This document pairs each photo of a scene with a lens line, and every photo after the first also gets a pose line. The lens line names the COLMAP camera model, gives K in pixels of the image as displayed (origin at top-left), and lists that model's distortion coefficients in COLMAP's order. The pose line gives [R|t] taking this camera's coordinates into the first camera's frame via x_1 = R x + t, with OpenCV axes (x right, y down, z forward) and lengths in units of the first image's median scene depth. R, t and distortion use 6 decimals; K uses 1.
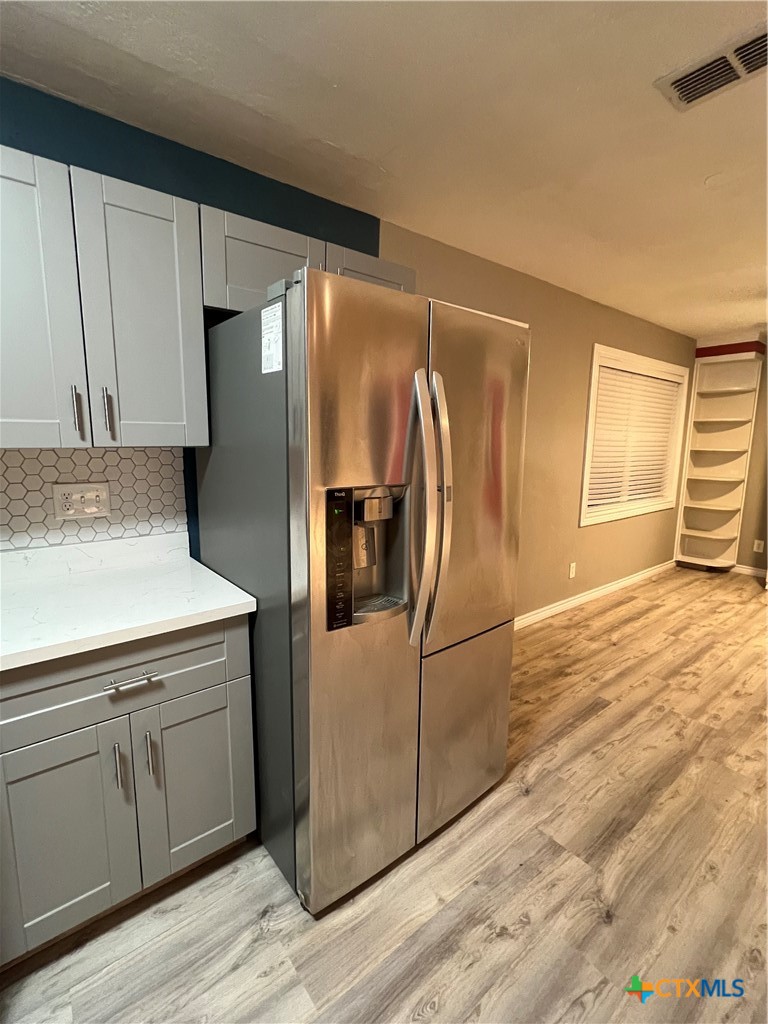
lens RADIAL K [[467.9, 0, 382.3], [0, 467.9, 509.6], [0, 0, 1]] dist [-0.003346, 0.000375]
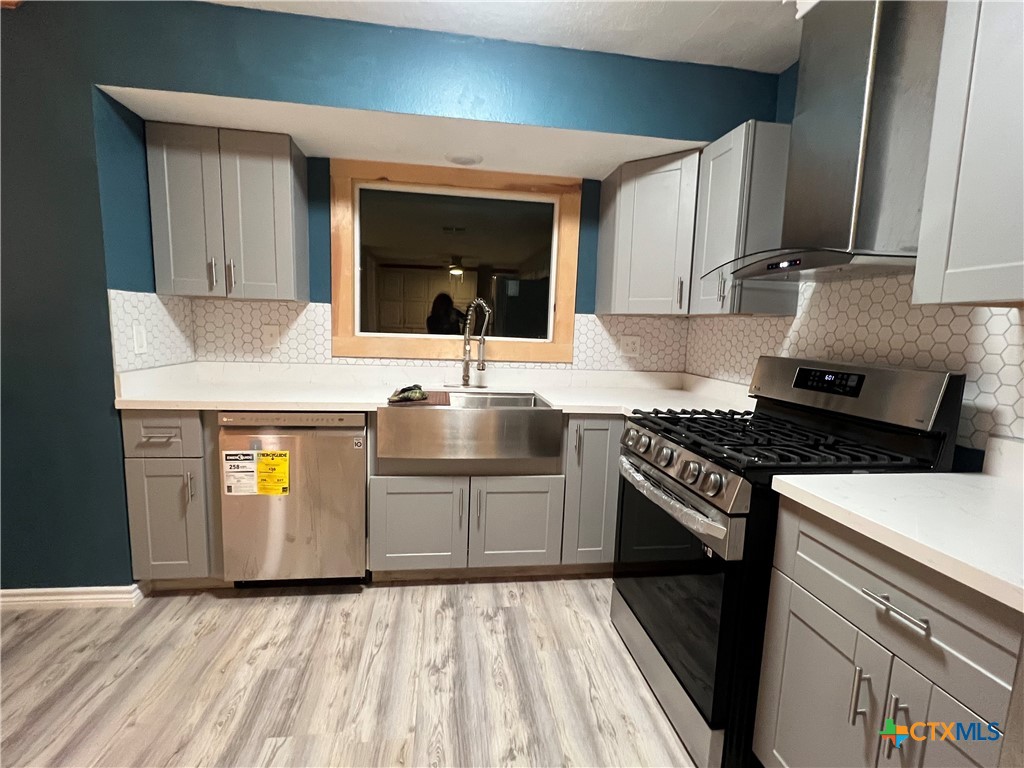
lens RADIAL K [[467.9, 0, 503.2], [0, 467.9, 382.4], [0, 0, 1]] dist [-0.003346, 0.000375]
pose [[-0.519943, 0.074323, -0.850962, 0.188181], [-0.166520, 0.968276, 0.186314, -0.004396], [0.837813, 0.238575, -0.491072, 0.384064]]
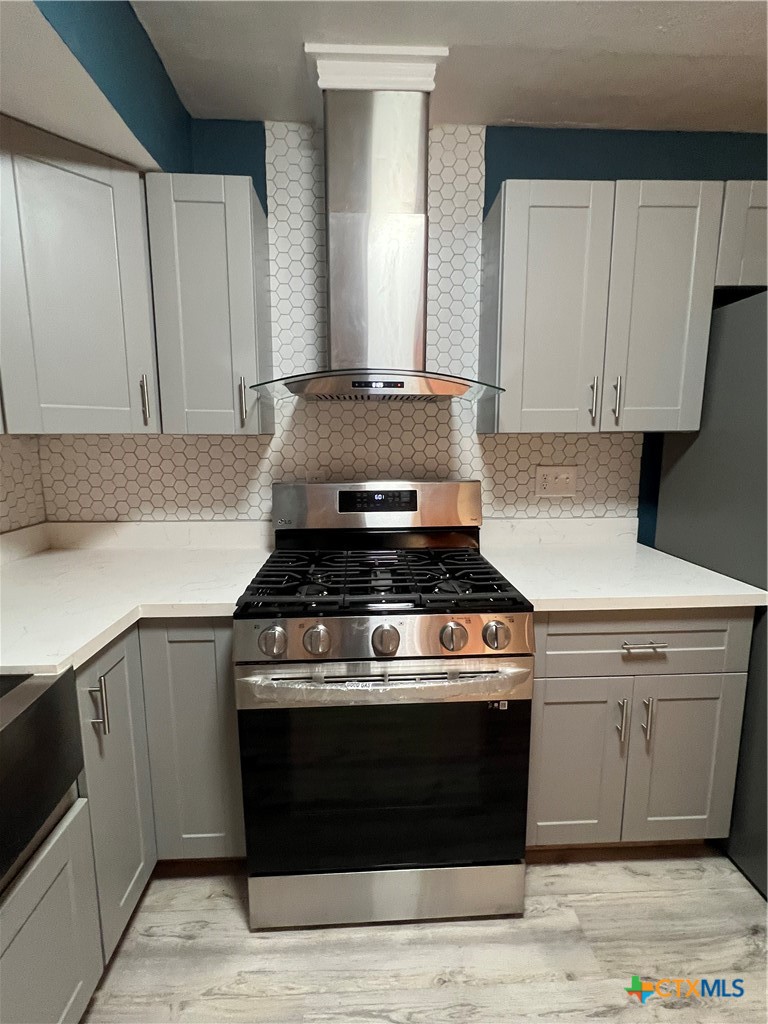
lens RADIAL K [[467.9, 0, 383.6], [0, 467.9, 508.4], [0, 0, 1]] dist [-0.003346, 0.000375]
pose [[0.803950, 0.075728, -0.589856, -0.206170], [-0.078017, 0.996717, 0.021628, 0.037497], [0.589558, 0.028631, 0.807219, -0.116398]]
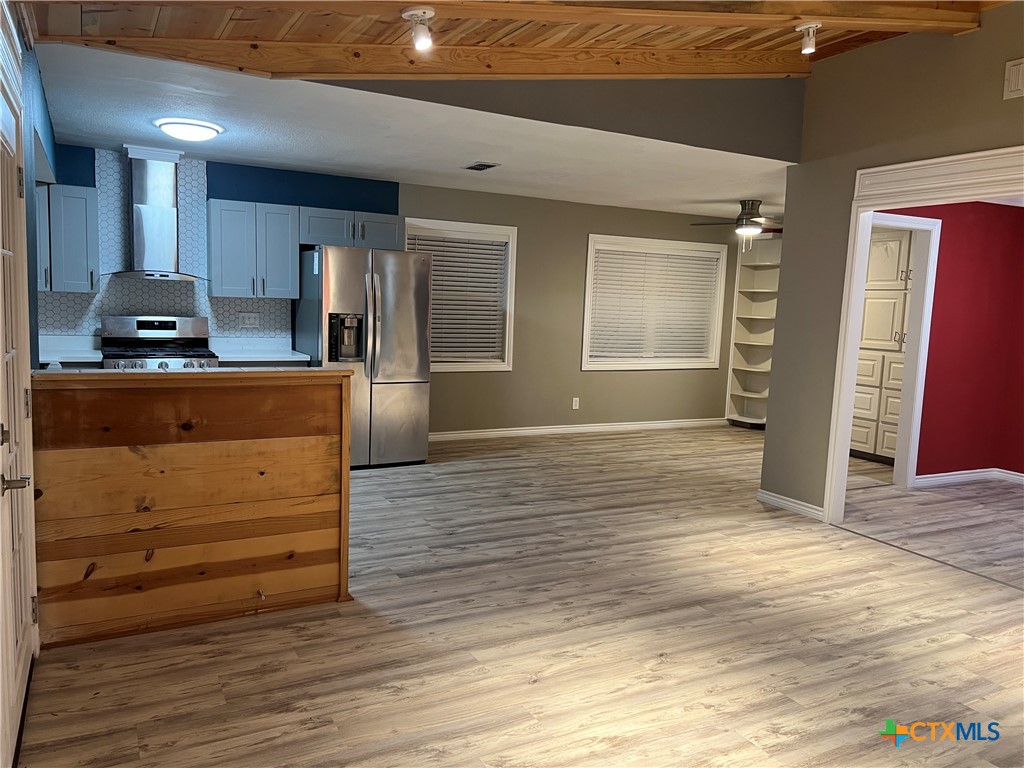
lens RADIAL K [[769.0, 0, 517.4], [0, 769.0, 389.1], [0, 0, 1]] dist [0.052495, -0.052363]
pose [[0.984832, 0.045815, -0.167352, 0.971232], [-0.052093, 0.998086, -0.033315, 0.274283], [0.165506, 0.041527, 0.985334, -1.856541]]
